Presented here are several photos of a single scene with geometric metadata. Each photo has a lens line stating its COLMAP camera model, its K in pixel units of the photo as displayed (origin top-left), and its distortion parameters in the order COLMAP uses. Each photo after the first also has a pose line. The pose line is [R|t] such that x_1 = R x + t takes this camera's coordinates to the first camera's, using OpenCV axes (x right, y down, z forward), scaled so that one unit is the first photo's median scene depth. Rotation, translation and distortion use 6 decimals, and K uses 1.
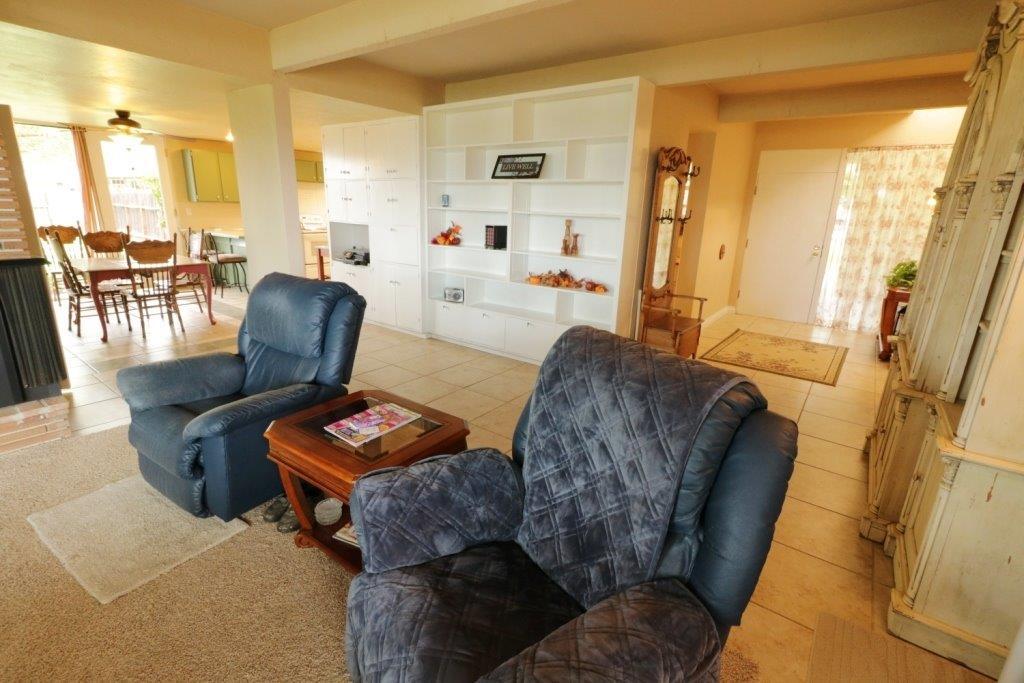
lens RADIAL K [[472.7, 0, 512.0], [0, 472.7, 341.5], [0, 0, 1]] dist [-0.000491, -0.000244]
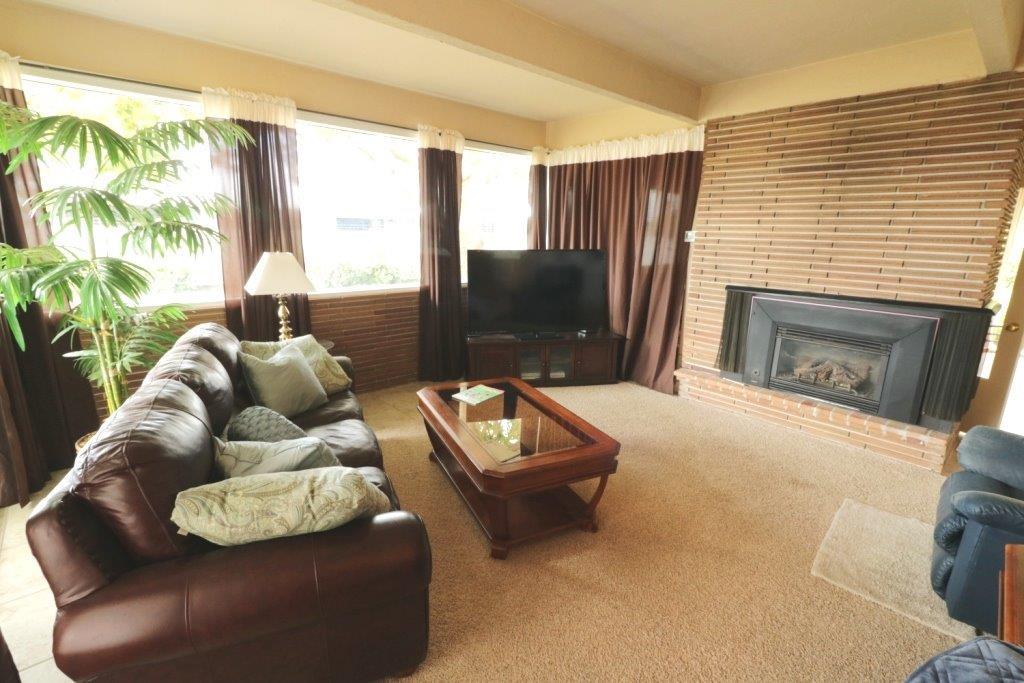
lens RADIAL K [[472.7, 0, 512.0], [0, 472.7, 341.5], [0, 0, 1]] dist [-0.000491, -0.000244]
pose [[-0.179638, 0.201377, -0.962901, 0.266019], [-0.316198, 0.915062, 0.250362, -0.043646], [0.931531, 0.349442, -0.100705, 0.157505]]
